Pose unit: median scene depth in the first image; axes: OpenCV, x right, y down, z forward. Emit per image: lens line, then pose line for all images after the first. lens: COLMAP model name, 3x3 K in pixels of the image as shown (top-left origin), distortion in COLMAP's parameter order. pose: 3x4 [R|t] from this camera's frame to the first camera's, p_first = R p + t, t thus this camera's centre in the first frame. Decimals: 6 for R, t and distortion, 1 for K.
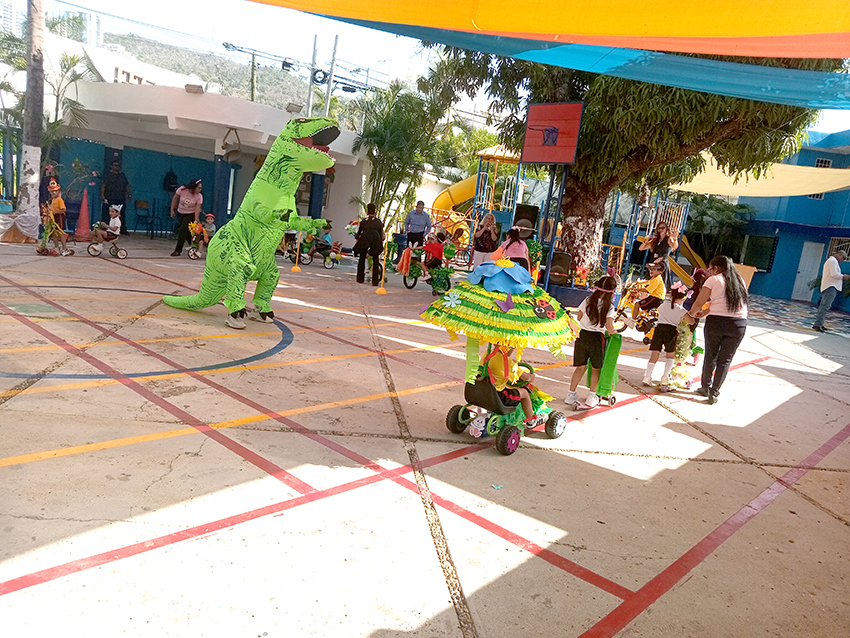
lens RADIAL K [[628.1, 0, 425.8], [0, 628.1, 318.2], [0, 0, 1]] dist [0.002633, -0.018107]
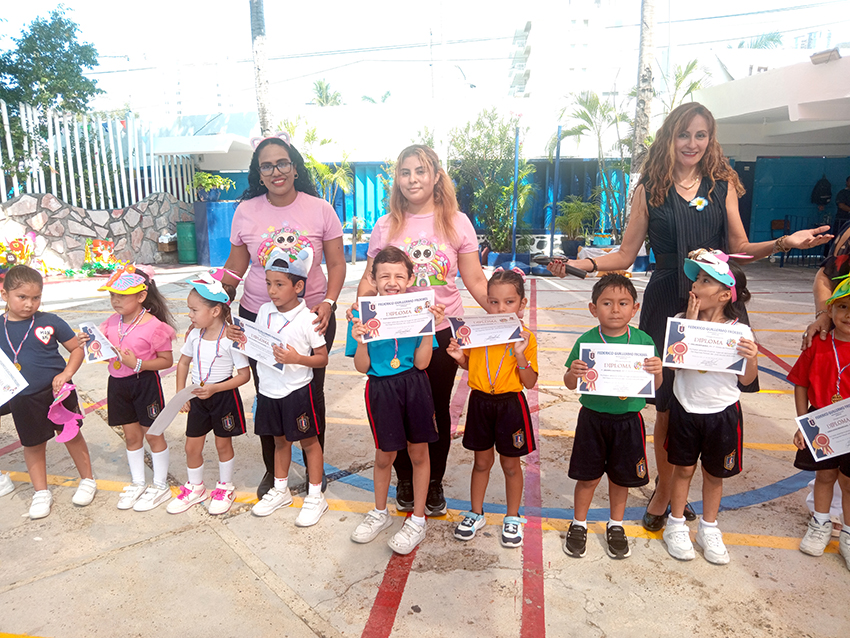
lens RADIAL K [[628.1, 0, 408.6], [0, 628.1, 318.8], [0, 0, 1]] dist [0.002633, -0.018107]
pose [[0.511562, 0.034410, -0.858557, 0.022315], [-0.064356, 0.997926, 0.001650, -0.037974], [0.856833, 0.054409, 0.512715, 0.260908]]
